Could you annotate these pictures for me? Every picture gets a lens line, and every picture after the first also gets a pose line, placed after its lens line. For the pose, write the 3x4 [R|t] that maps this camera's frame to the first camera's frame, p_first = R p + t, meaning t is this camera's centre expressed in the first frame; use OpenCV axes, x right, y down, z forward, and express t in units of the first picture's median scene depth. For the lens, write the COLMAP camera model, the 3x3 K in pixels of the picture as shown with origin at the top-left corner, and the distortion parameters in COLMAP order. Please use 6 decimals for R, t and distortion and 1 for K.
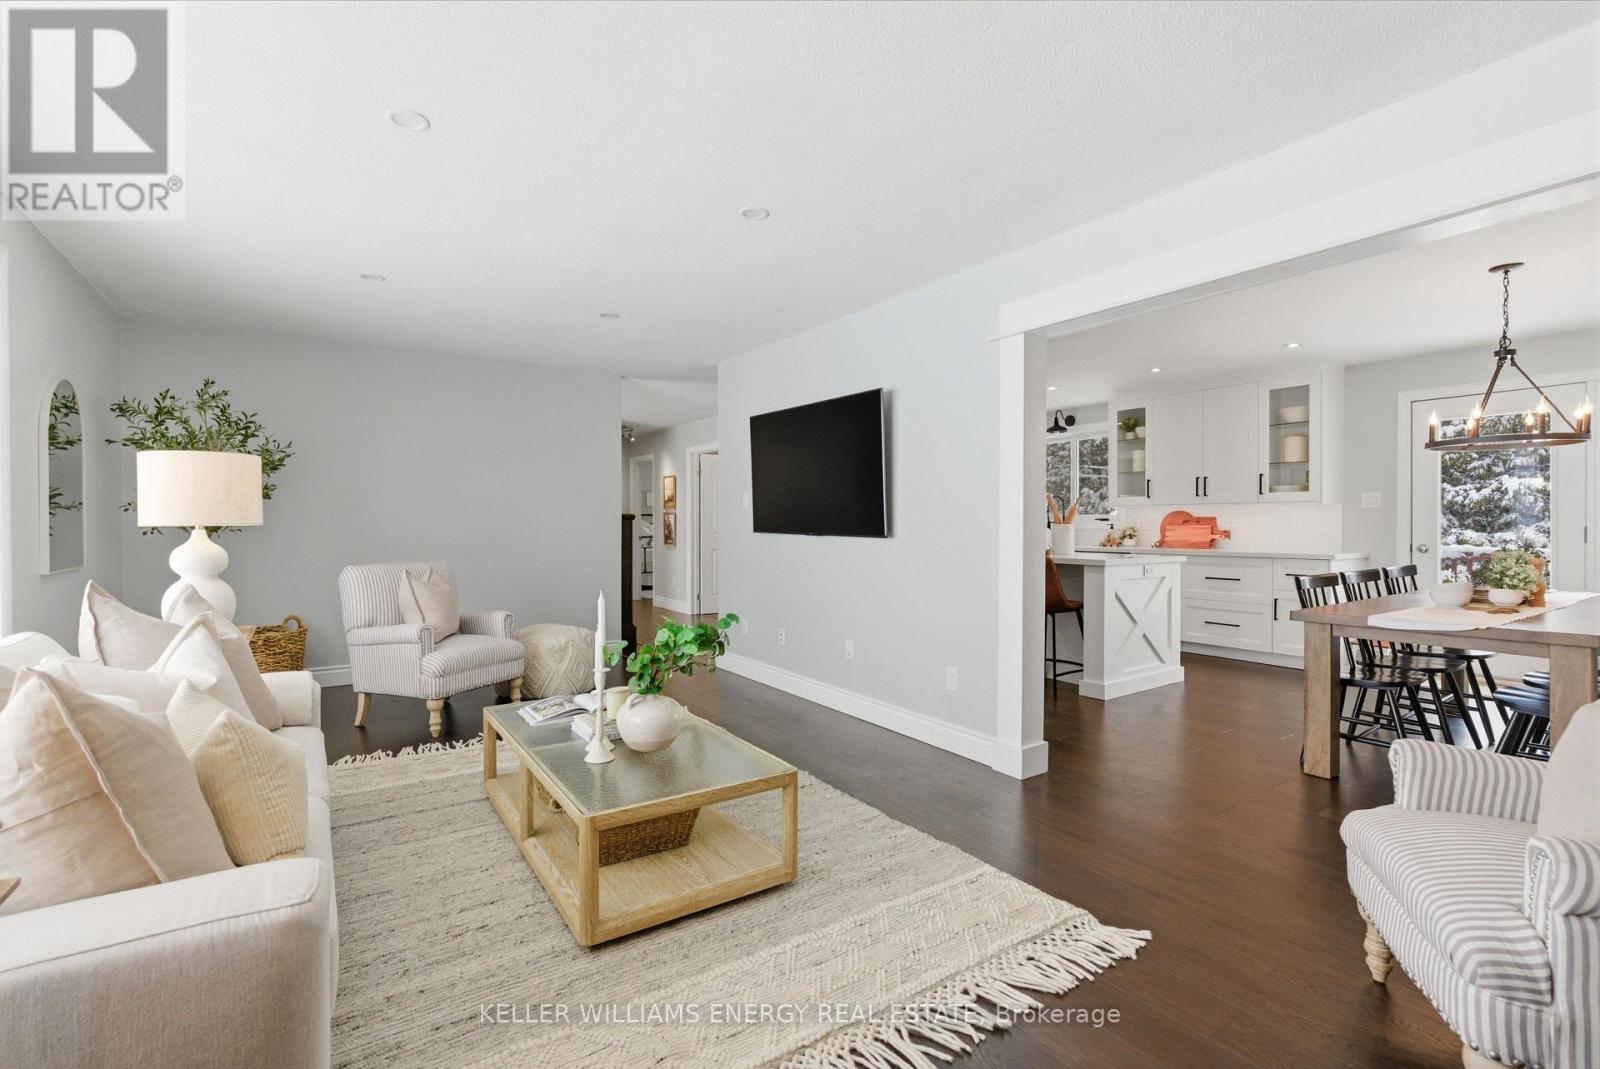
lens RADIAL K [[727.2, 0, 805.7], [0, 727.2, 529.5], [0, 0, 1]] dist [-0.001329, 0.001780]
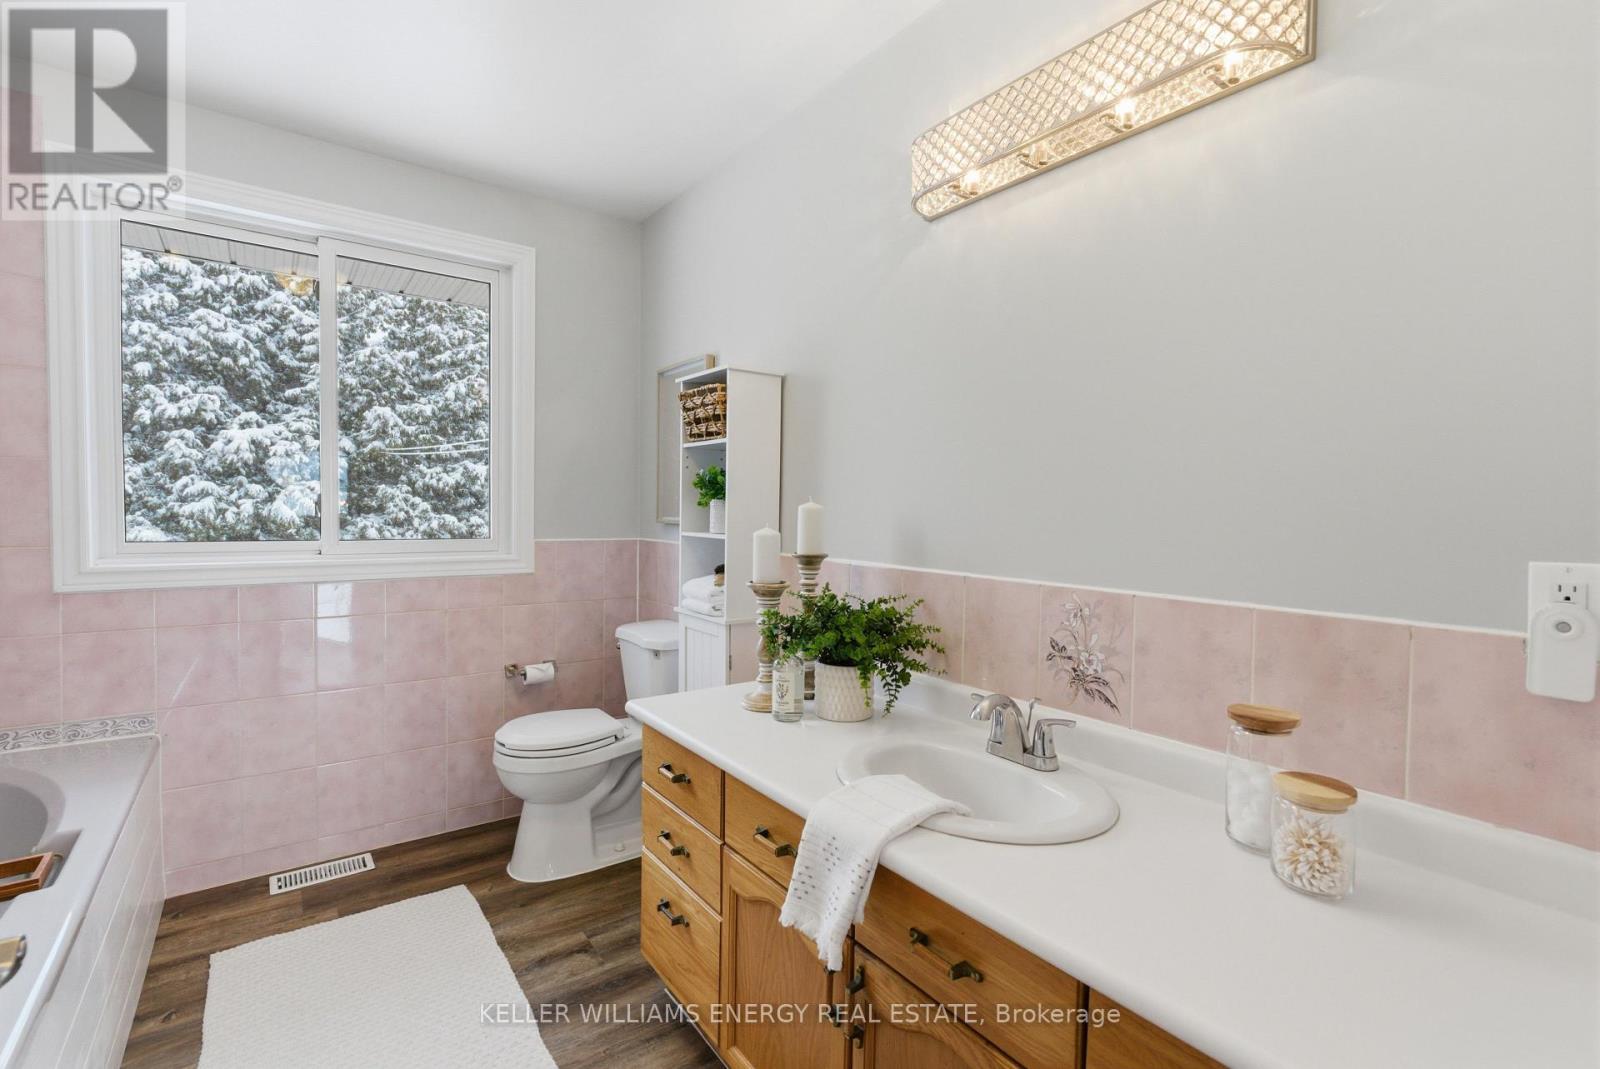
lens RADIAL K [[722.0, 0, 806.6], [0, 722.0, 521.2], [0, 0, 1]] dist [-0.009174, 0.004642]
pose [[-0.043282, -0.019219, 0.998878, -0.183187], [-0.001116, 0.999815, 0.019189, -0.021167], [-0.999062, -0.000284, -0.043295, 1.315602]]
